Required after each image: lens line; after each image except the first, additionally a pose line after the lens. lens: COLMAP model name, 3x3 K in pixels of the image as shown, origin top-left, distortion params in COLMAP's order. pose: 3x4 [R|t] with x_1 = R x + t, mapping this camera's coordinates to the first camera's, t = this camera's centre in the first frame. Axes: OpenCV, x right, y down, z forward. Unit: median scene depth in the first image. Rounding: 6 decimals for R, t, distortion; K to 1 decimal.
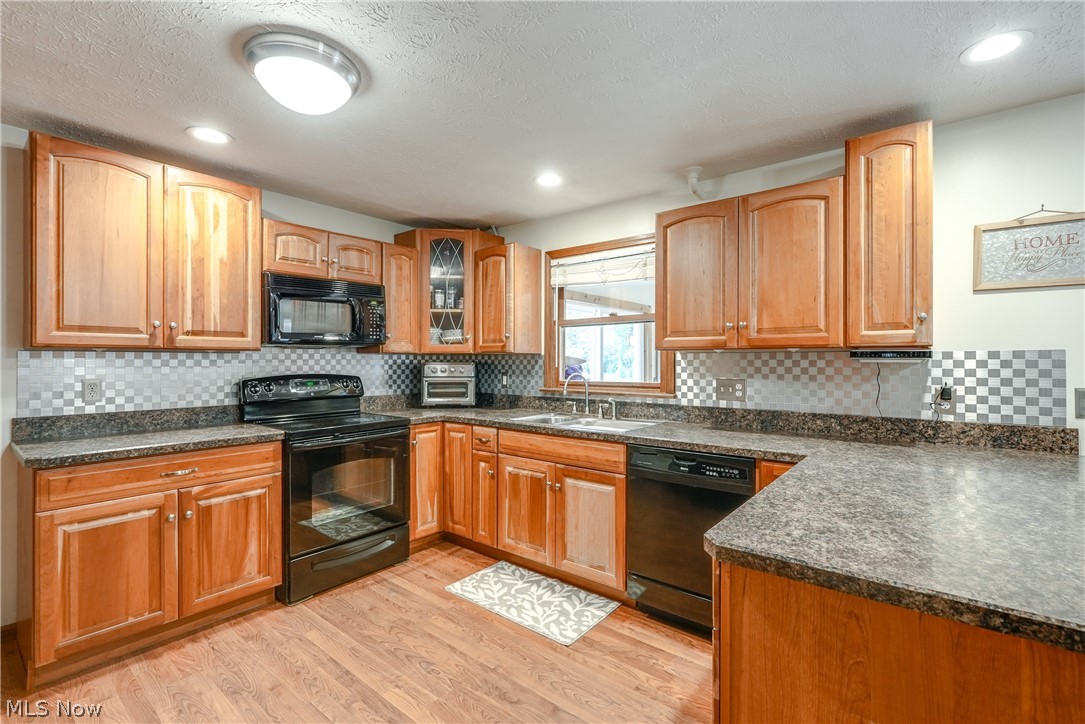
lens RADIAL K [[491.1, 0, 539.9], [0, 491.1, 360.8], [0, 0, 1]] dist [-0.008085, 0.001612]
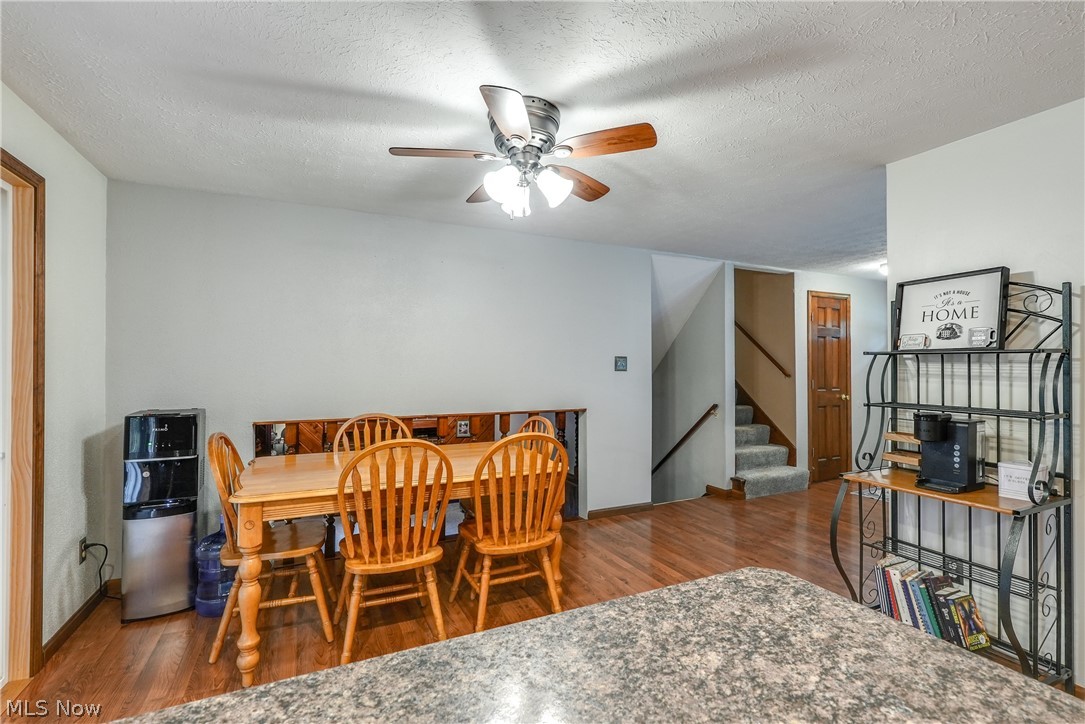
lens RADIAL K [[491.1, 0, 532.3], [0, 491.1, 356.6], [0, 0, 1]] dist [-0.008085, 0.001612]
pose [[-0.899194, 0.003201, 0.437538, 0.385433], [-0.002602, 0.999916, -0.012662, -0.005904], [-0.437542, -0.012524, -0.899111, 0.608144]]
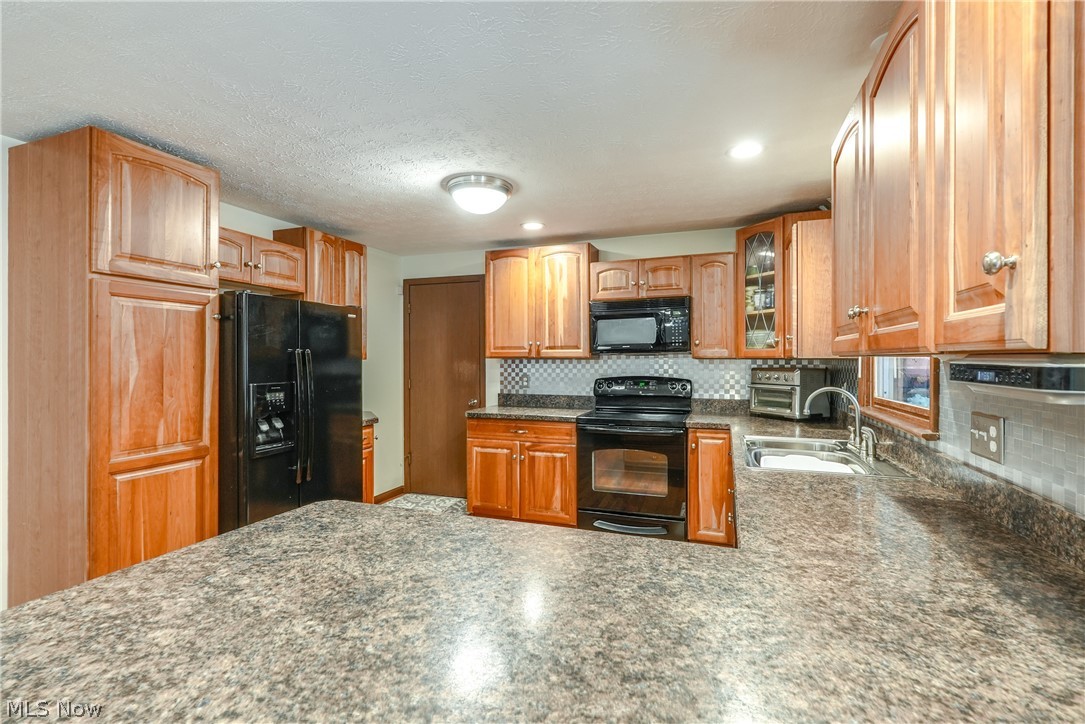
lens RADIAL K [[491.1, 0, 550.6], [0, 491.1, 357.5], [0, 0, 1]] dist [-0.008085, 0.001612]
pose [[0.319981, -0.002870, -0.947419, 0.763081], [0.000030, 0.999995, -0.003019, -0.019379], [0.947424, 0.000937, 0.319980, 0.469408]]
